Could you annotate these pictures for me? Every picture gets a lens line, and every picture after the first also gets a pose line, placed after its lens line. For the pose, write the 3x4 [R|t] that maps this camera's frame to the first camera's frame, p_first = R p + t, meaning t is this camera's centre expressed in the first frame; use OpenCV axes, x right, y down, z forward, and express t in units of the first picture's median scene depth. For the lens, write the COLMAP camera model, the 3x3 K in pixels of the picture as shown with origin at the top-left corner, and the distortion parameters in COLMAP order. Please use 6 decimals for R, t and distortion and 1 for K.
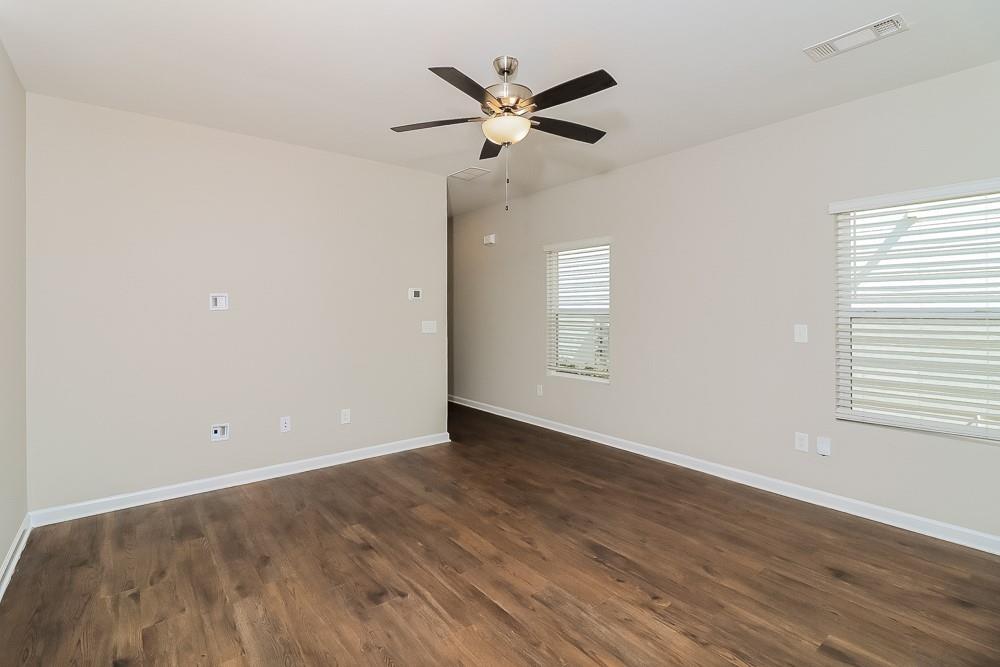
lens RADIAL K [[468.9, 0, 478.2], [0, 468.9, 309.0], [0, 0, 1]] dist [0.014906, -0.013953]
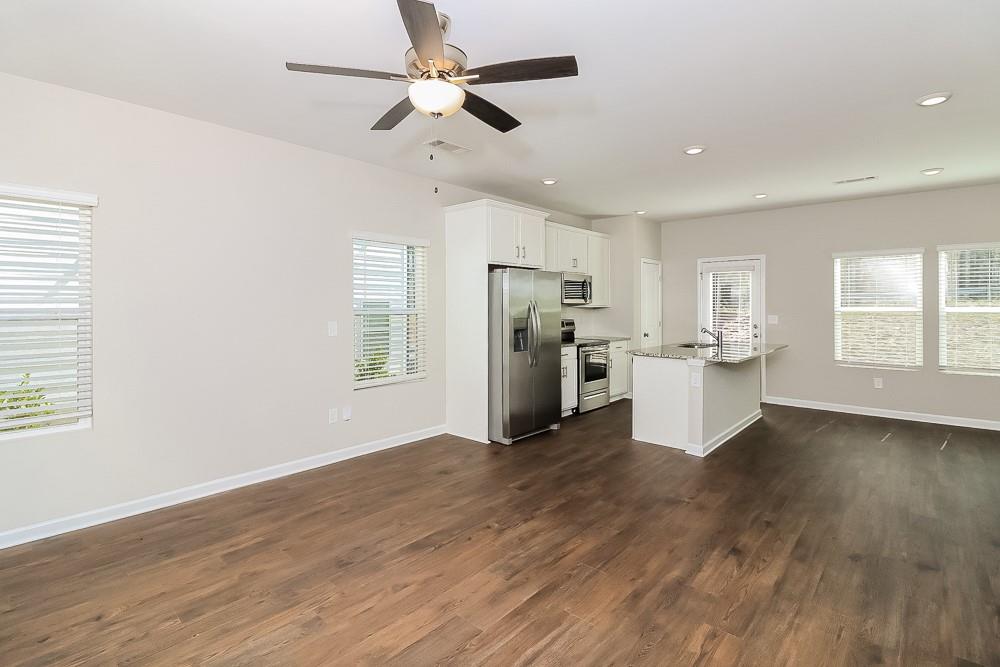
lens RADIAL K [[467.3, 0, 493.9], [0, 467.3, 307.9], [0, 0, 1]] dist [-0.002446, -0.010449]
pose [[-0.187367, 0.001069, 0.982289, -0.677900], [0.002873, 0.999996, -0.000540, -0.001499], [-0.982286, 0.002720, -0.187370, 0.910677]]
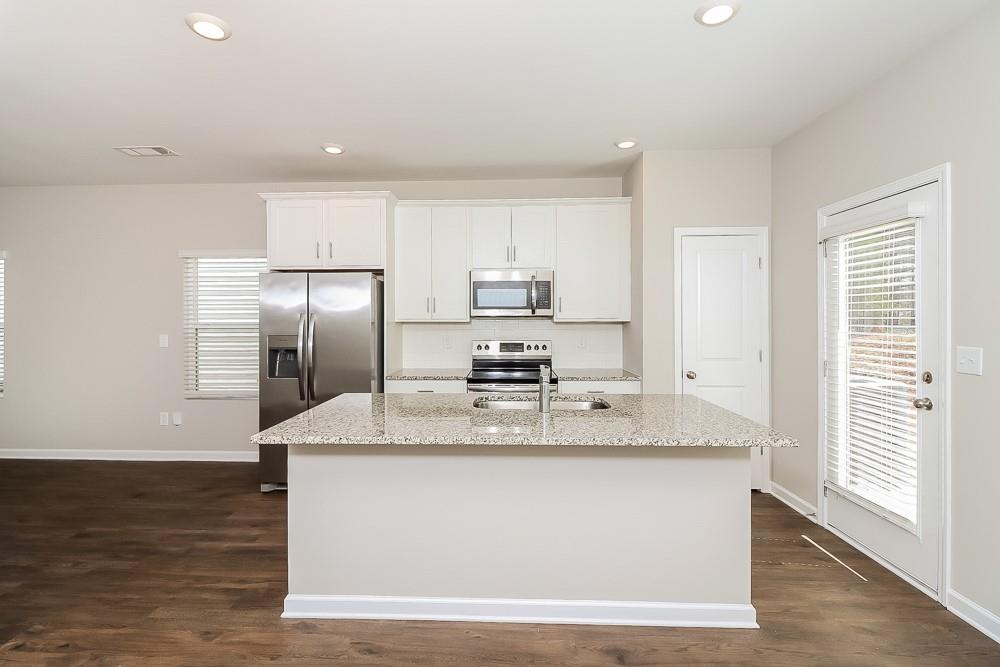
lens RADIAL K [[467.4, 0, 491.2], [0, 467.4, 320.7], [0, 0, 1]] dist [0.015408, -0.011633]
pose [[0.629214, 0.003705, 0.777223, 0.241915], [0.000002, 0.999989, -0.004768, -0.000354], [-0.777232, 0.003002, 0.629207, -0.698477]]
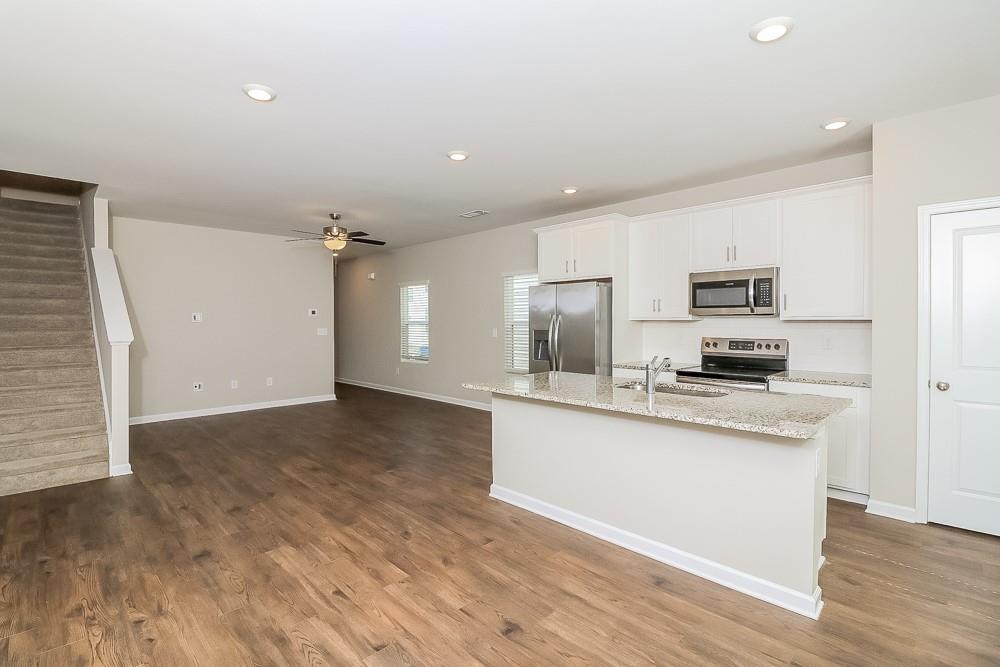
lens RADIAL K [[472.4, 0, 493.5], [0, 472.4, 329.2], [0, 0, 1]] dist [-0.000206, -0.011858]
pose [[0.992230, -0.002525, 0.124392, 0.464189], [0.000363, 0.999849, 0.017401, -0.001382], [-0.124417, -0.017220, 0.992081, -1.209352]]
